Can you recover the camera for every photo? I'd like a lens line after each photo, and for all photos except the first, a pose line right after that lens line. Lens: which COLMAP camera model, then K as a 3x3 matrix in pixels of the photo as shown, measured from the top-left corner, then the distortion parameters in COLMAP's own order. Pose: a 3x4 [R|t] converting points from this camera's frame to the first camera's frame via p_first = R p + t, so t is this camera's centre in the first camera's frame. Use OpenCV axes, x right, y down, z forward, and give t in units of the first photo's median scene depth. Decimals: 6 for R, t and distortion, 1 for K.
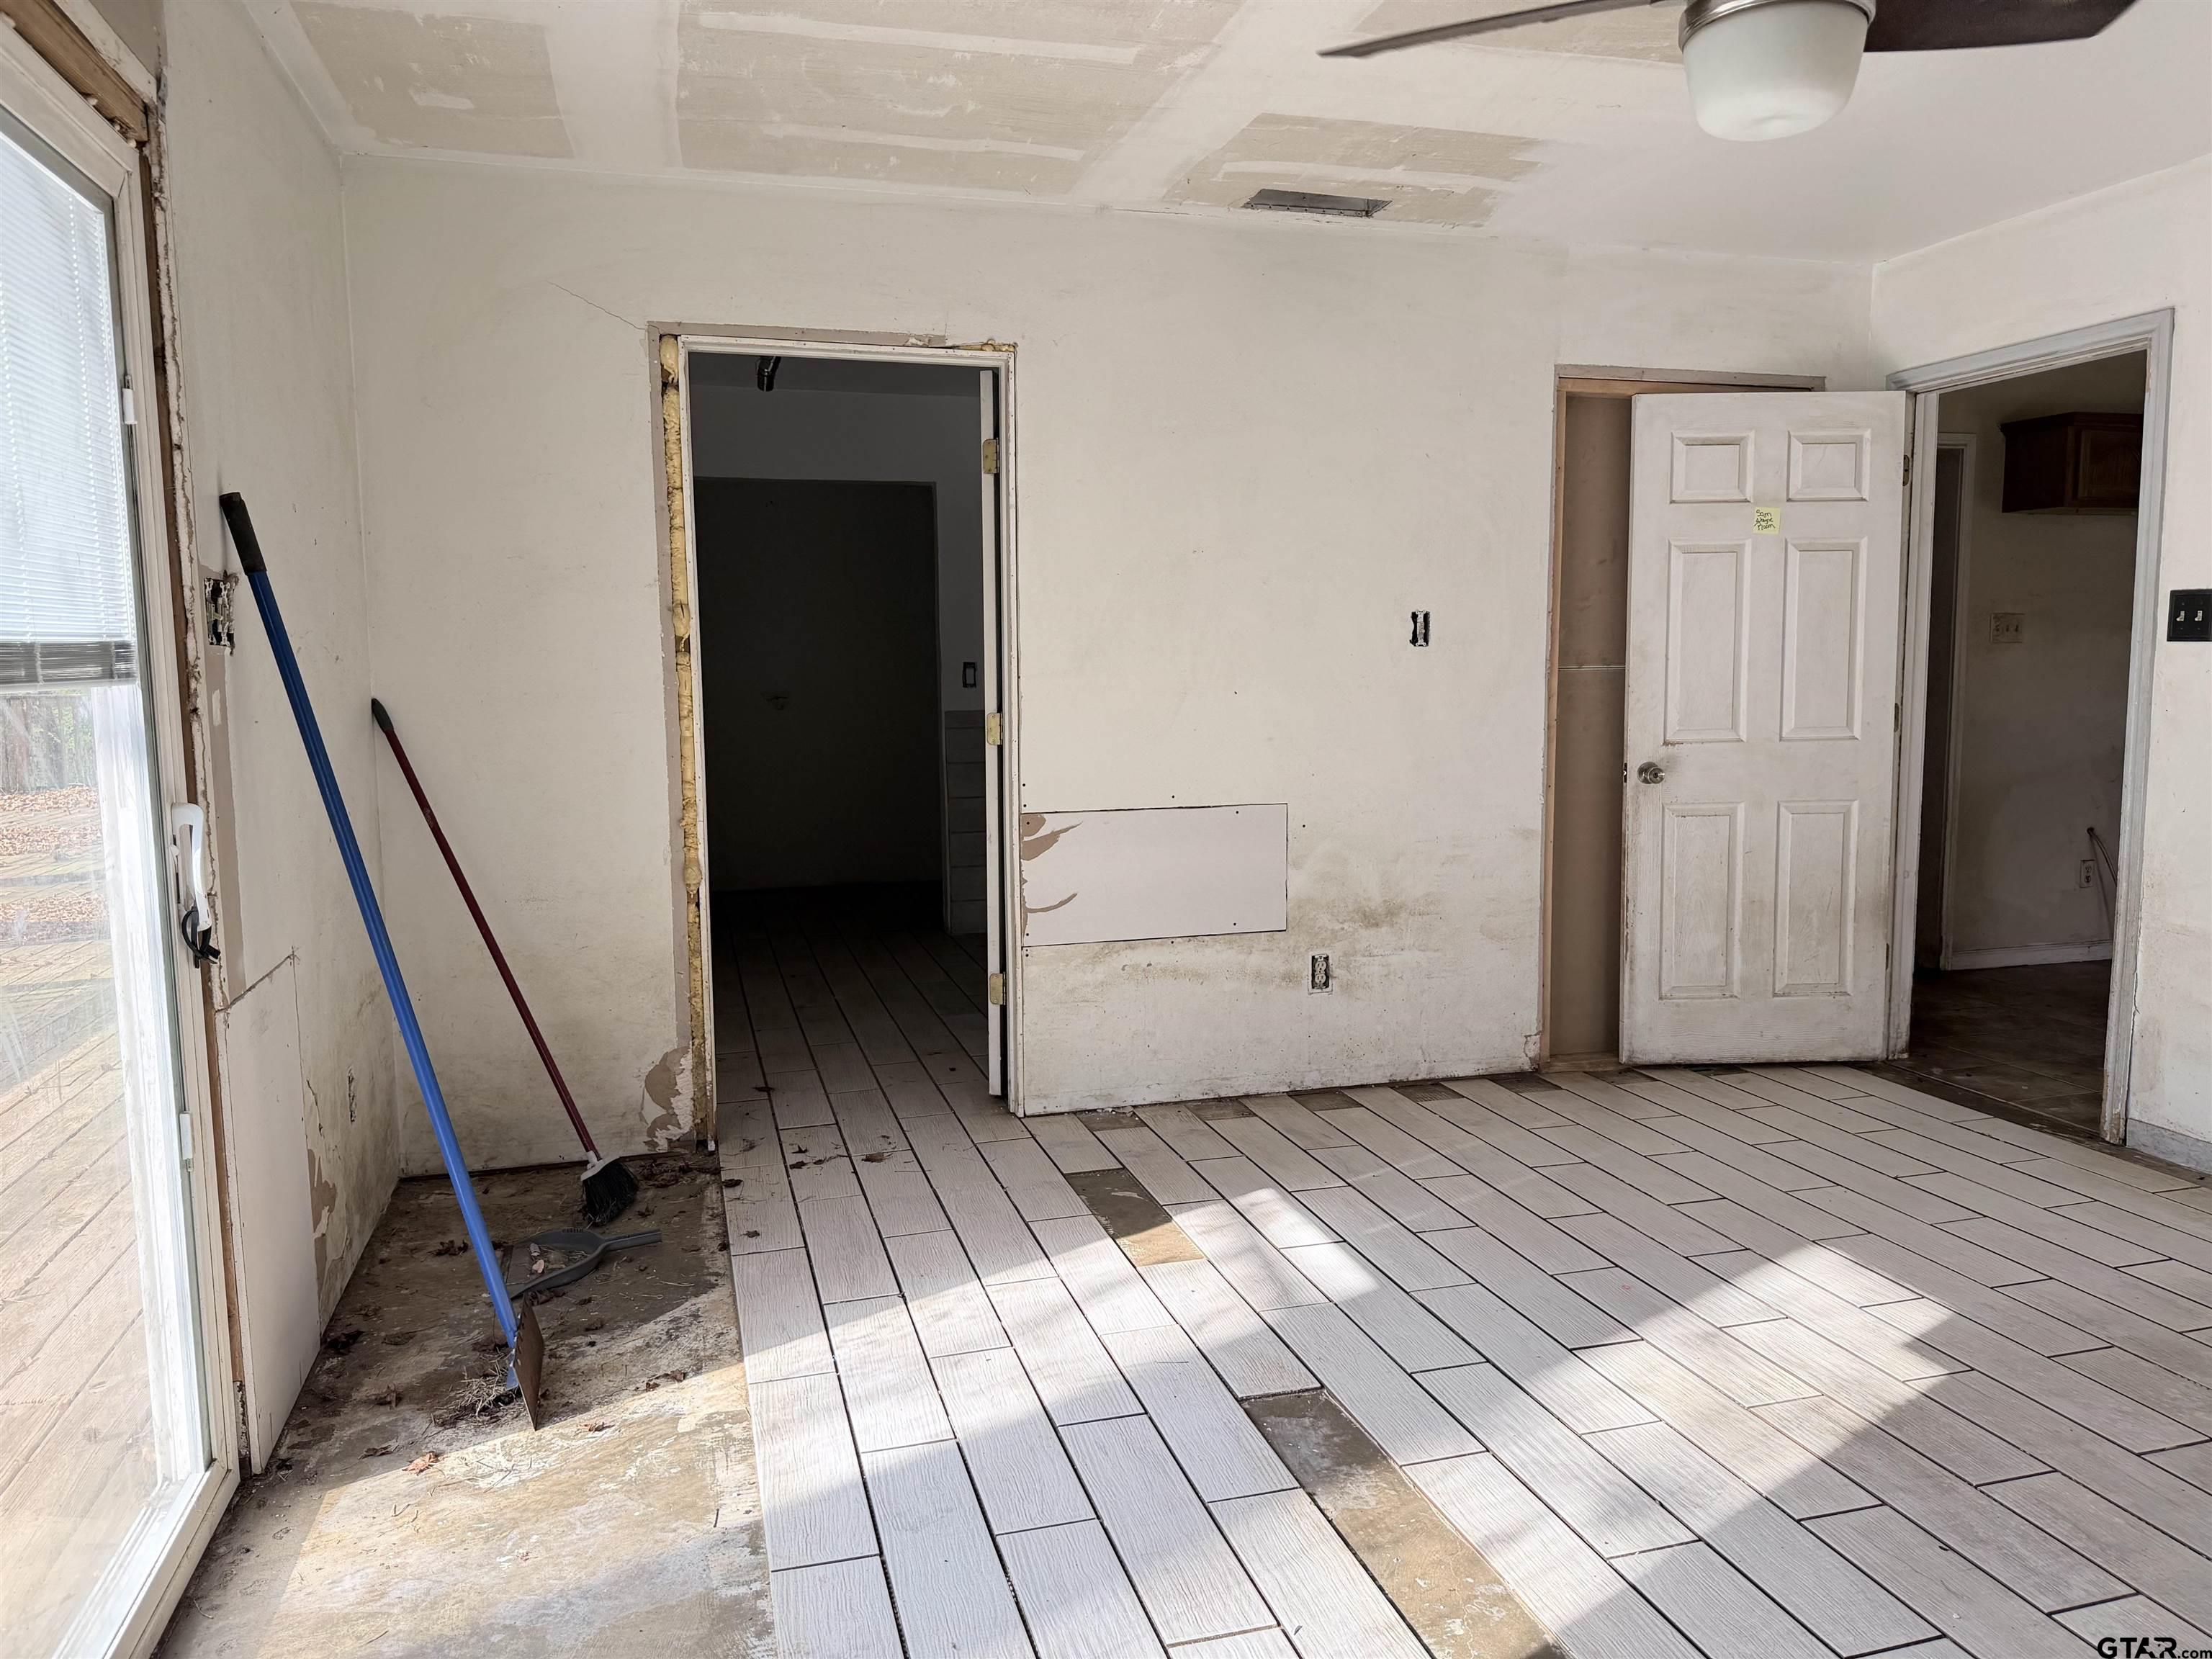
lens RADIAL K [[1538.9, 0, 1106.0], [0, 1538.9, 829.5], [0, 0, 1]] dist [0.114169, -0.210419]
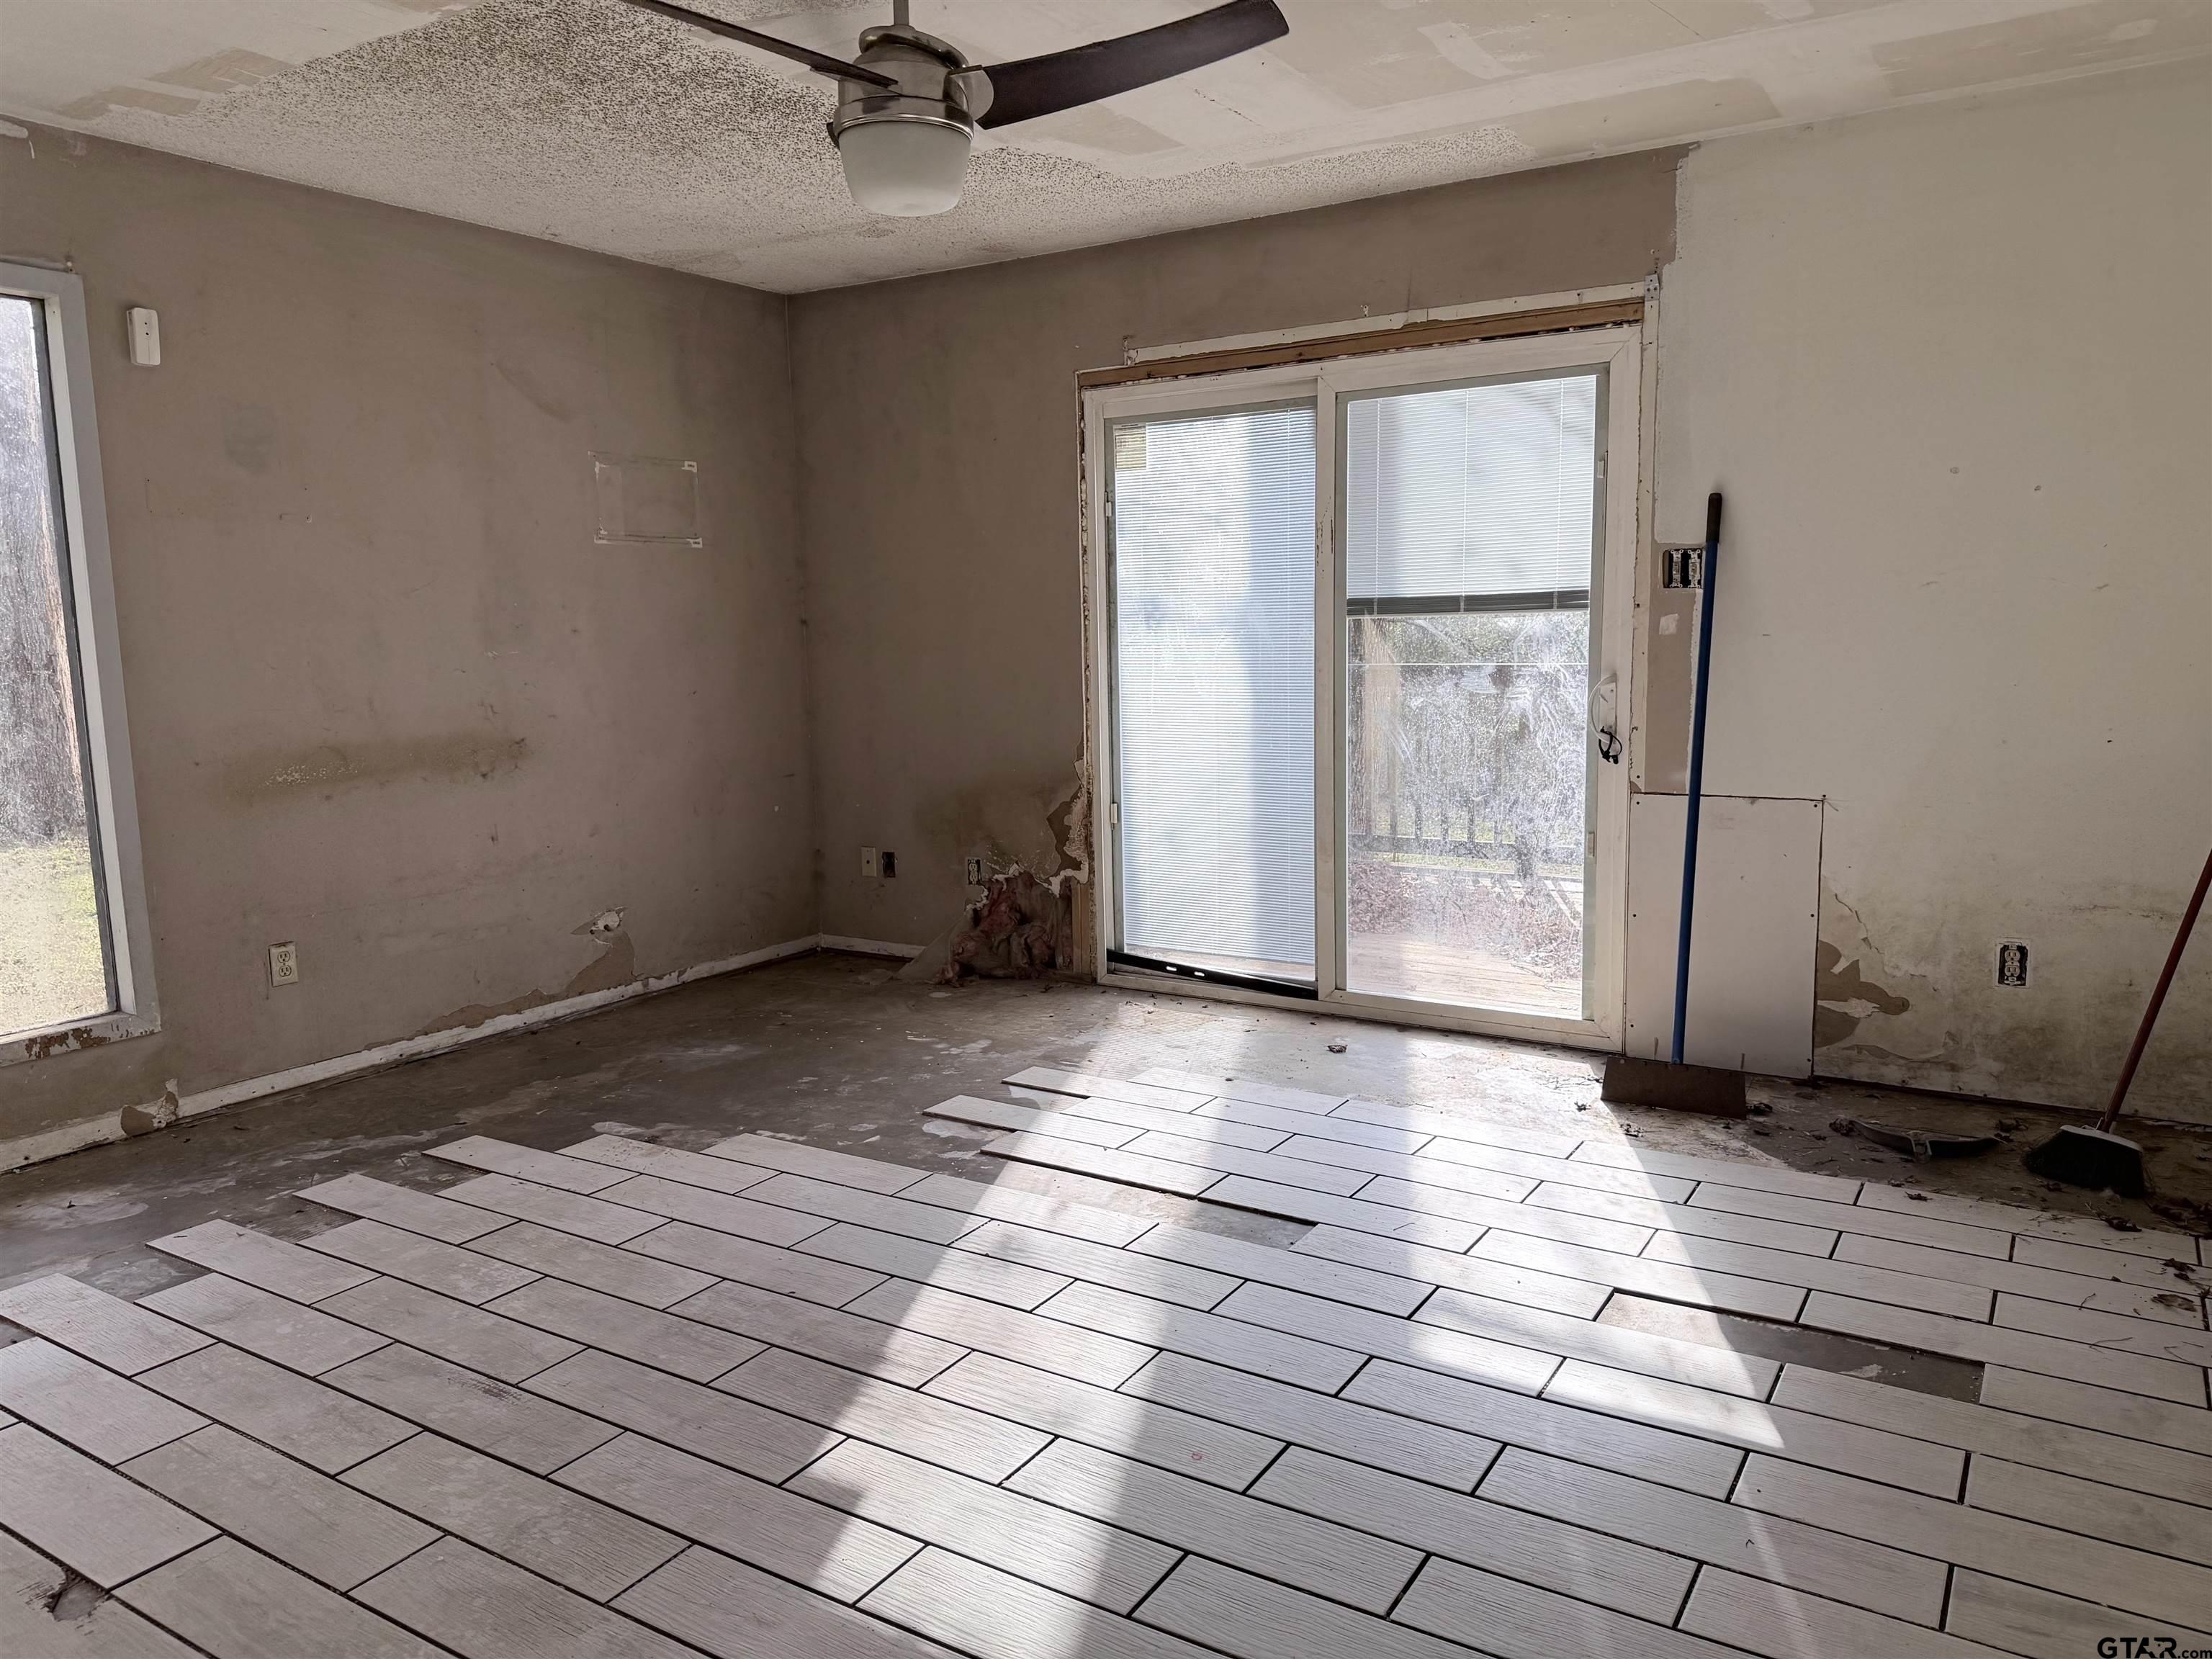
lens RADIAL K [[1538.9, 0, 1106.0], [0, 1538.9, 829.5], [0, 0, 1]] dist [0.114169, -0.210419]
pose [[-0.744684, 0.112879, -0.657803, 0.855793], [-0.049867, 0.973429, 0.223493, -0.170124], [0.665552, 0.199235, -0.719268, 1.501999]]
